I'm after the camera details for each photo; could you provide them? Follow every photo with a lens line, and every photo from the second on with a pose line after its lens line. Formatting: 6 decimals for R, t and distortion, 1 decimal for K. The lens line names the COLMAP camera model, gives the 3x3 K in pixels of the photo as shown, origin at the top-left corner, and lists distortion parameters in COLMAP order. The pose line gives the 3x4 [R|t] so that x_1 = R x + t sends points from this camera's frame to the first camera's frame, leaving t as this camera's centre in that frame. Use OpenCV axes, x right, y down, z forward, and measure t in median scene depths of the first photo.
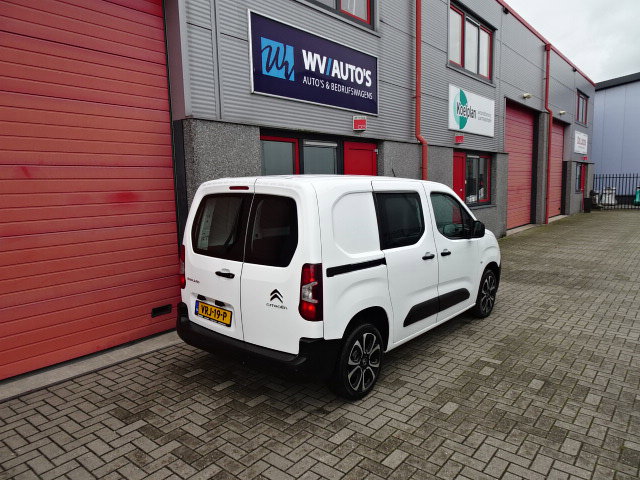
lens RADIAL K [[460.8, 0, 321.8], [0, 460.8, 240.6], [0, 0, 1]] dist [0.011918, -0.001491]
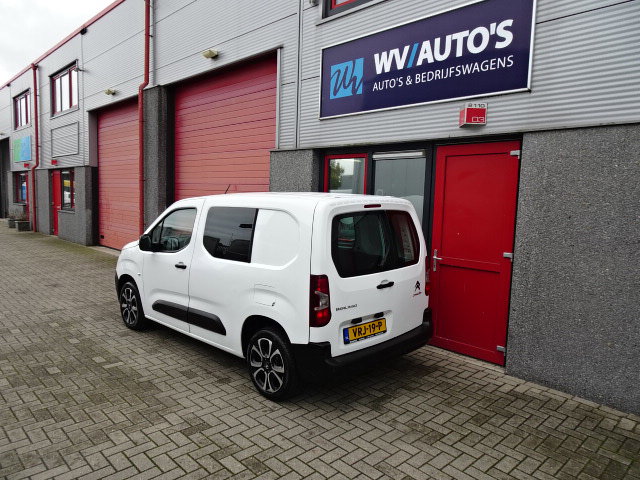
lens RADIAL K [[460.8, 0, 321.8], [0, 460.8, 240.6], [0, 0, 1]] dist [0.011918, -0.001491]
pose [[-0.130083, 0.111444, -0.985220, 1.179207], [-0.153269, 0.979459, 0.131029, -0.206418], [0.979585, 0.168049, -0.110330, 1.379607]]
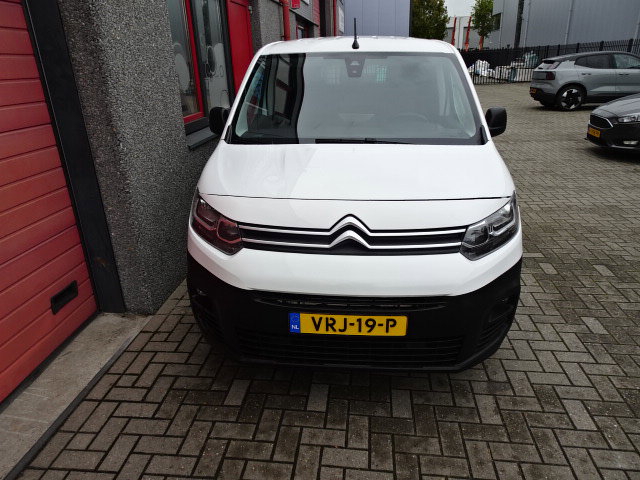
lens RADIAL K [[460.8, 0, 321.8], [0, 460.8, 240.6], [0, 0, 1]] dist [0.011918, -0.001491]
pose [[0.841393, -0.202953, 0.500867, -0.372283], [0.080687, 0.963593, 0.254908, -0.024085], [-0.534366, -0.174064, 0.827136, 0.435014]]
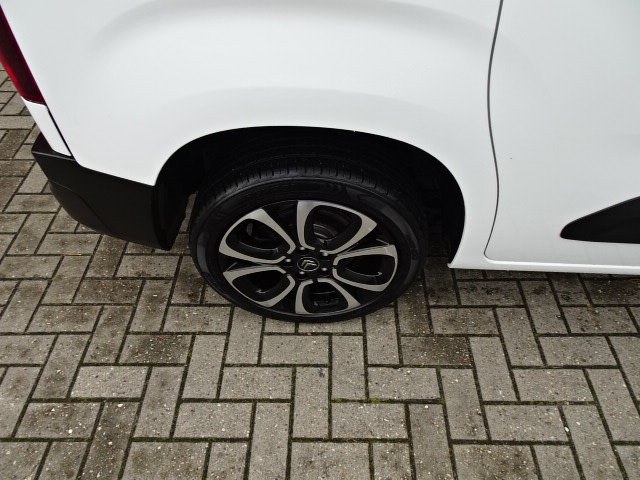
lens RADIAL K [[460.8, 0, 321.8], [0, 460.8, 240.6], [0, 0, 1]] dist [0.011918, -0.001491]
pose [[0.619207, 0.596013, -0.511224, 0.190888], [-0.104810, 0.707961, 0.698432, 0.016061], [0.778201, -0.378893, 0.500842, 0.636180]]
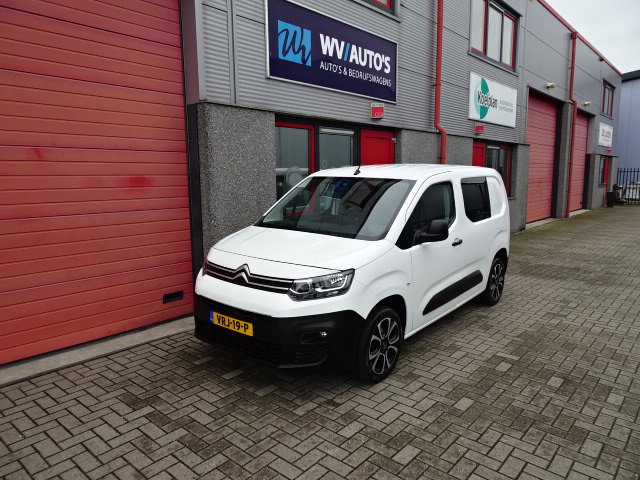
lens RADIAL K [[460.6, 0, 321.8], [0, 460.6, 240.2], [0, 0, 1]] dist [0.004910, 0.000861]
pose [[0.999270, 0.019541, -0.032832, 0.002912], [-0.018919, 0.999638, 0.019143, 0.005199], [0.033195, -0.018508, 0.999278, 0.022993]]
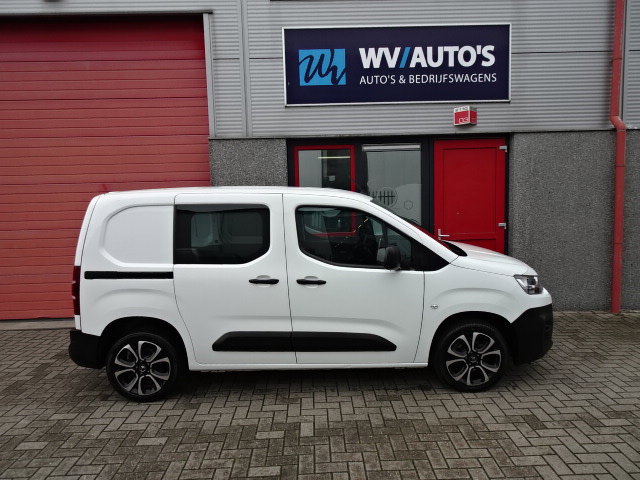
lens RADIAL K [[460.8, 0, 321.8], [0, 460.8, 240.6], [0, 0, 1]] dist [0.011918, -0.001491]
pose [[0.647116, 0.078525, -0.758336, 0.838215], [-0.083492, 0.995998, 0.031889, -0.067272], [0.757806, 0.042679, 0.651083, 0.461292]]
